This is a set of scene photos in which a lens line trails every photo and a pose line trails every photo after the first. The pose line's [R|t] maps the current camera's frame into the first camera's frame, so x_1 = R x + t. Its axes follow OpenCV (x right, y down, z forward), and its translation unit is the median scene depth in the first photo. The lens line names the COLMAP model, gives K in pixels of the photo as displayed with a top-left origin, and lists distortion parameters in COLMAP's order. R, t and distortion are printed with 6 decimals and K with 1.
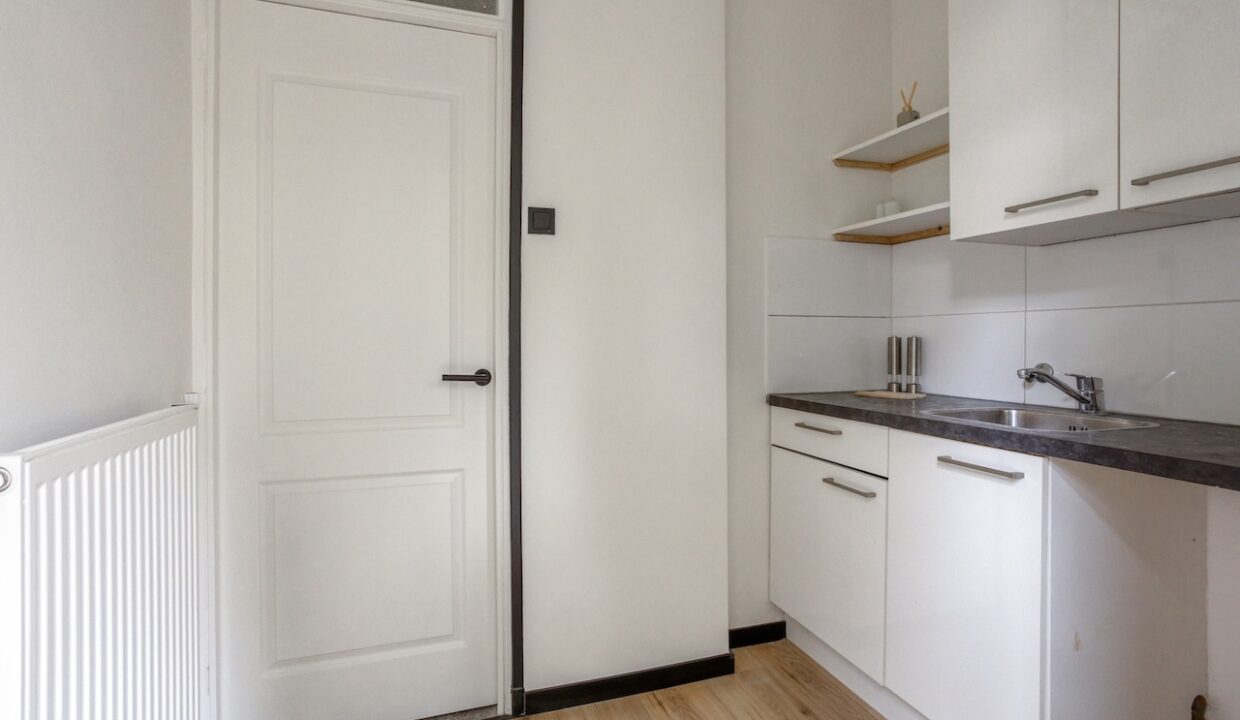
lens RADIAL K [[615.1, 0, 620.3], [0, 615.1, 348.3], [0, 0, 1]] dist [0.001799, 0.000198]
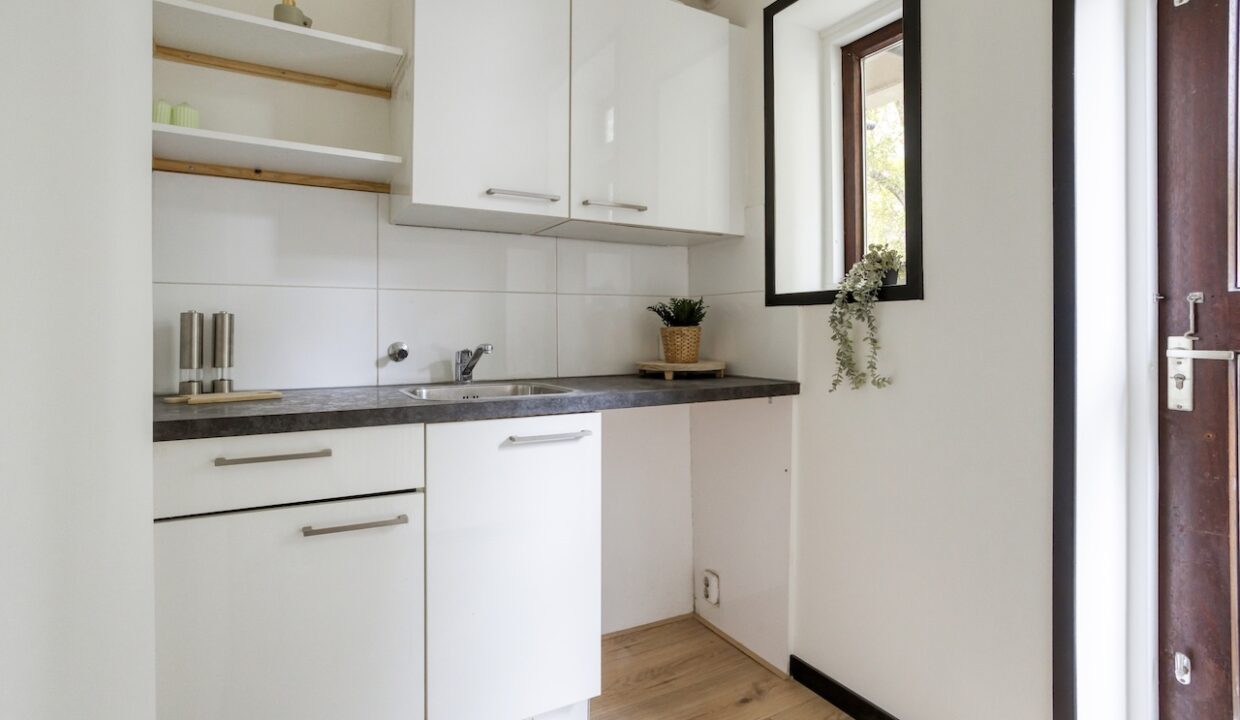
lens RADIAL K [[615.1, 0, 607.3], [0, 615.1, 330.9], [0, 0, 1]] dist [0.001799, 0.000198]
pose [[-0.170990, -0.002848, 0.985269, -0.298776], [0.016196, 0.999853, 0.005701, 0.005475], [-0.985140, 0.016932, -0.170918, 0.689389]]
